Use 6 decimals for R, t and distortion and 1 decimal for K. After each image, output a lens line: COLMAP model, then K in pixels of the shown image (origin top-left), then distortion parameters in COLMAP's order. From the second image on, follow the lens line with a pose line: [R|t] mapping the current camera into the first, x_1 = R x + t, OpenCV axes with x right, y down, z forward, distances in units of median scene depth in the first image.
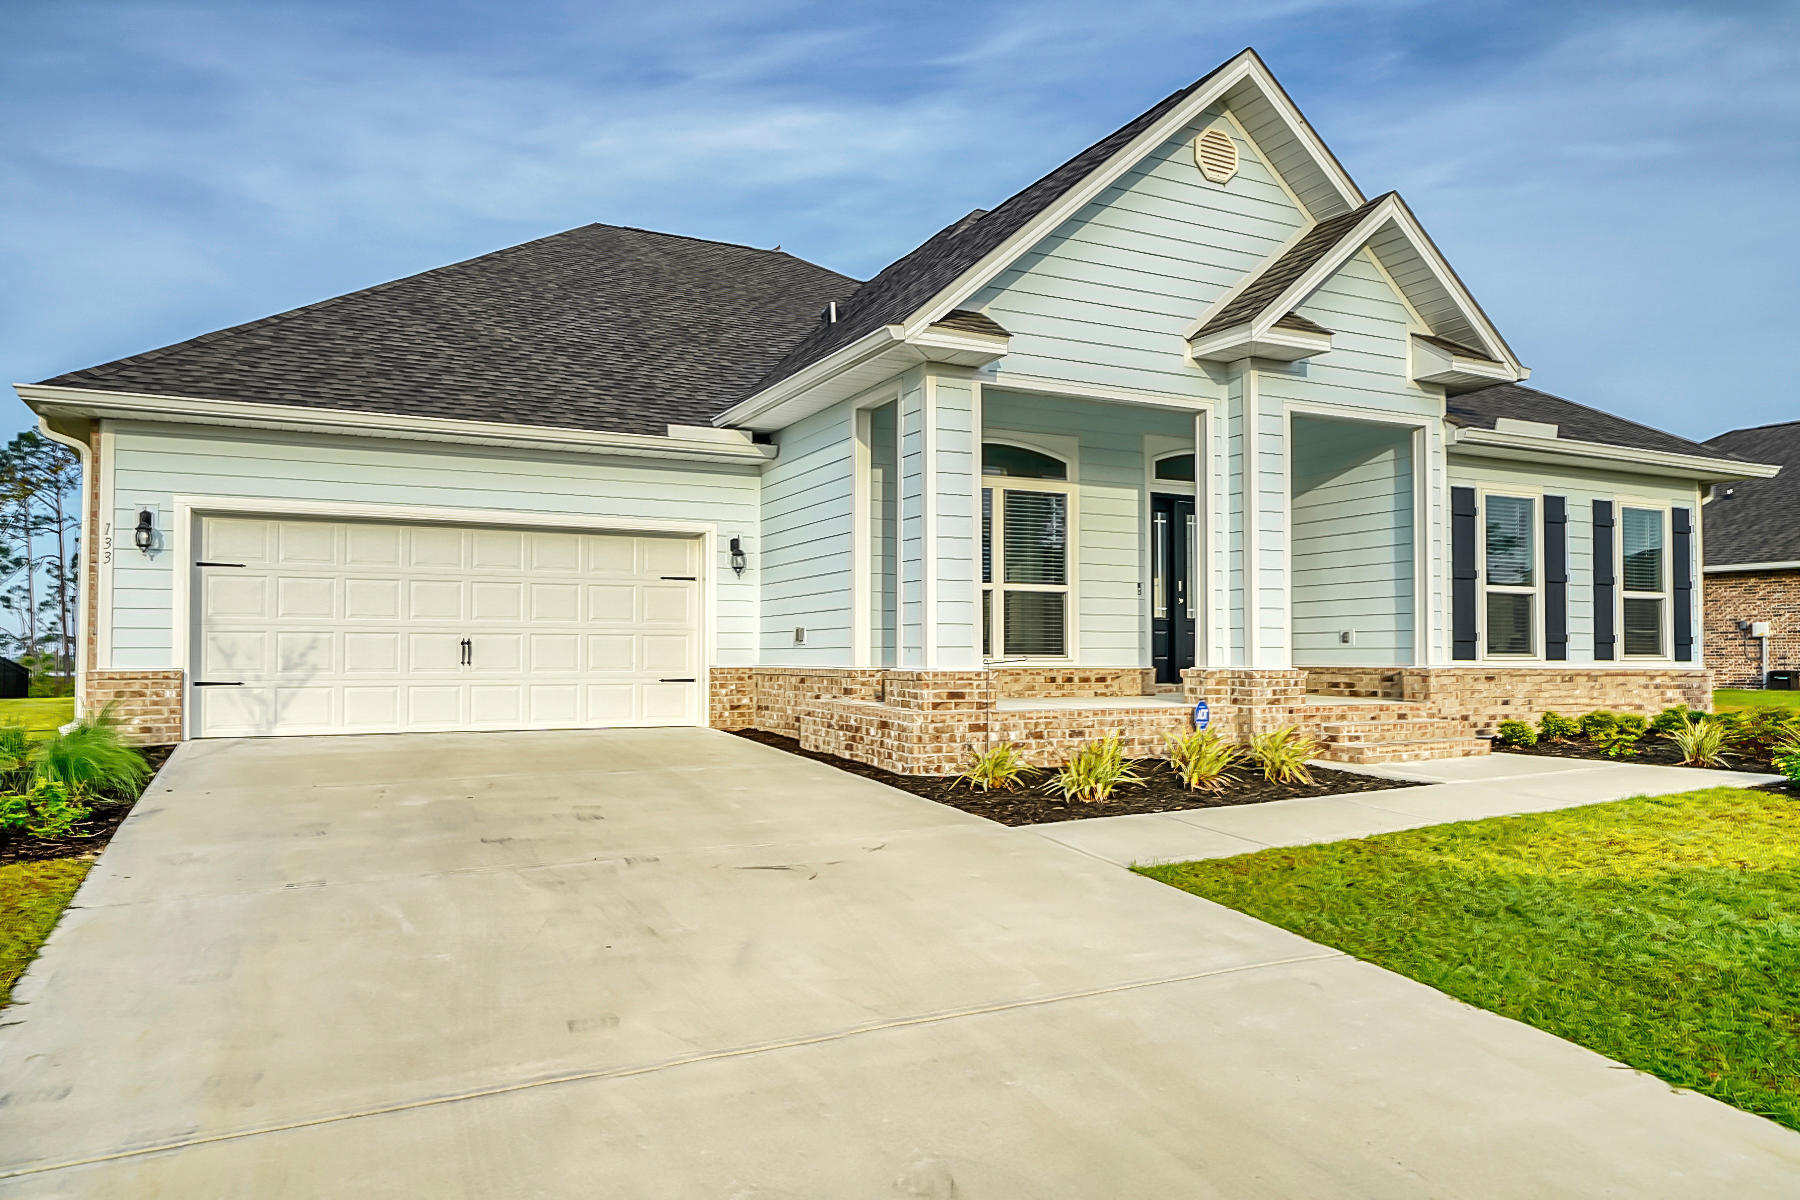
lens RADIAL K [[1256.9, 0, 899.9], [0, 1256.9, 605.2], [0, 0, 1]] dist [-0.007373, -0.001758]
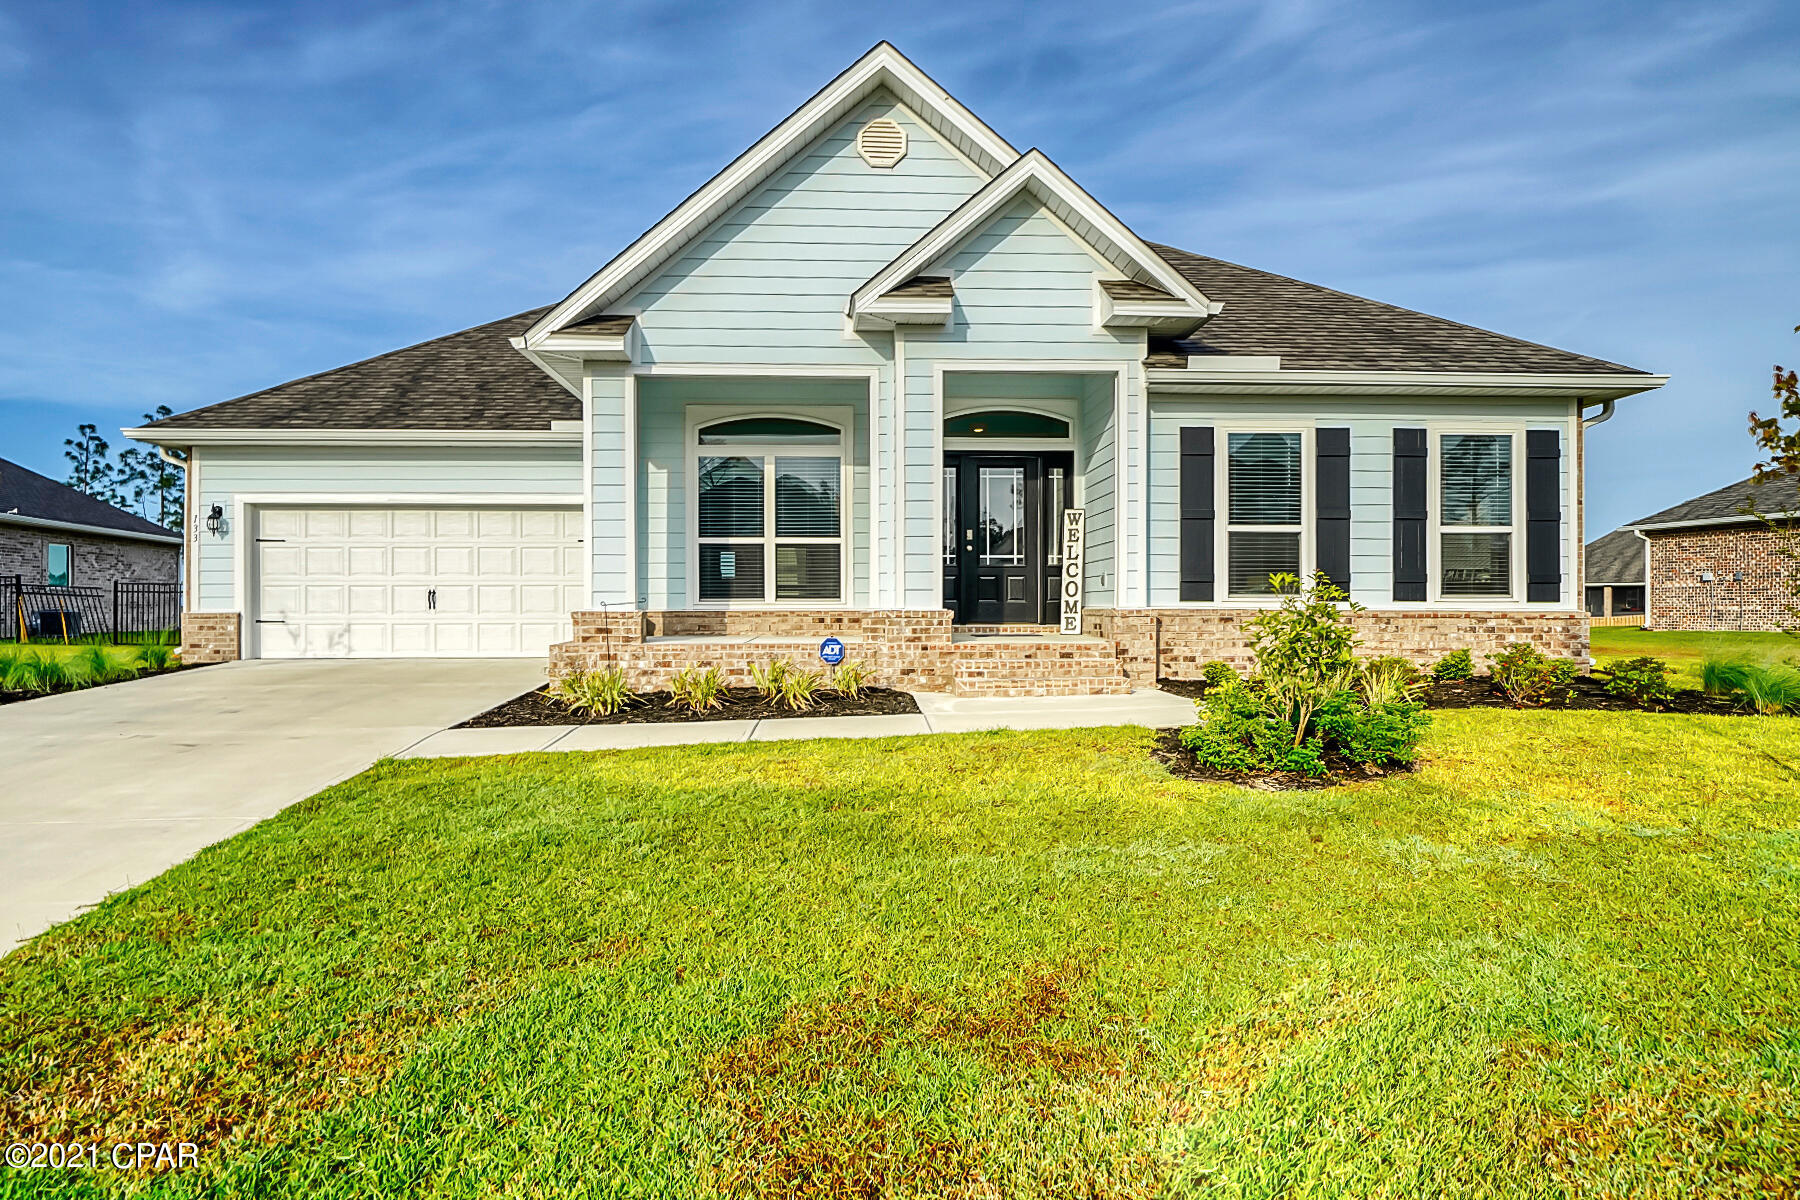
lens RADIAL K [[1145.9, 0, 903.0], [0, 1145.9, 590.0], [0, 0, 1]] dist [-0.005376, -0.000500]
pose [[0.912752, -0.009565, -0.408402, 0.628962], [0.020326, 0.999551, 0.022016, 0.010349], [0.408008, -0.028396, 0.912537, 0.076935]]
